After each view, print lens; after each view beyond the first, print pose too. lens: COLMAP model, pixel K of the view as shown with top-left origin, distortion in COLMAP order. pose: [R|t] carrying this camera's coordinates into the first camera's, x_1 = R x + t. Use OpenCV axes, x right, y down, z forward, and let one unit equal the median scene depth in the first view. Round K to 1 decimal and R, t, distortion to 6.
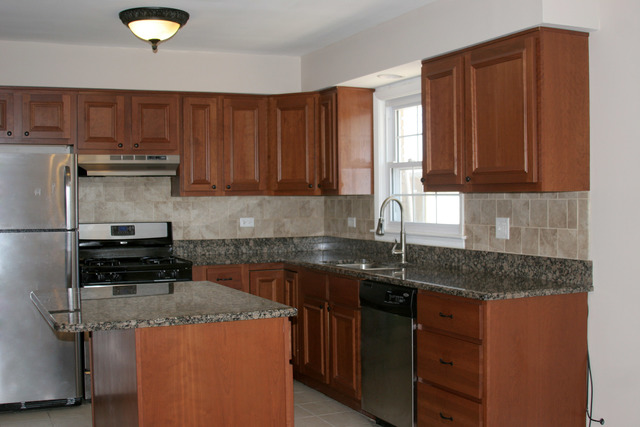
lens RADIAL K [[817.9, 0, 321.3], [0, 817.9, 213.1], [0, 0, 1]] dist [-0.135720, 0.000000]
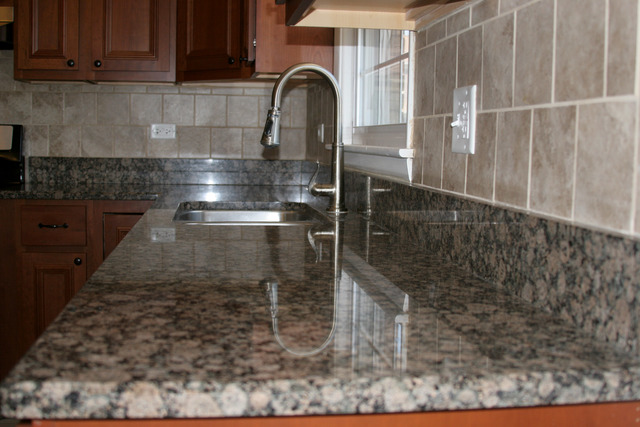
lens RADIAL K [[817.9, 0, 318.0], [0, 817.9, 214.6], [0, 0, 1]] dist [-0.135720, 0.000000]
pose [[0.955996, 0.054708, -0.288232, 0.266201], [-0.034882, 0.996686, 0.073481, 0.034790], [0.291297, -0.060194, 0.954737, 0.683646]]
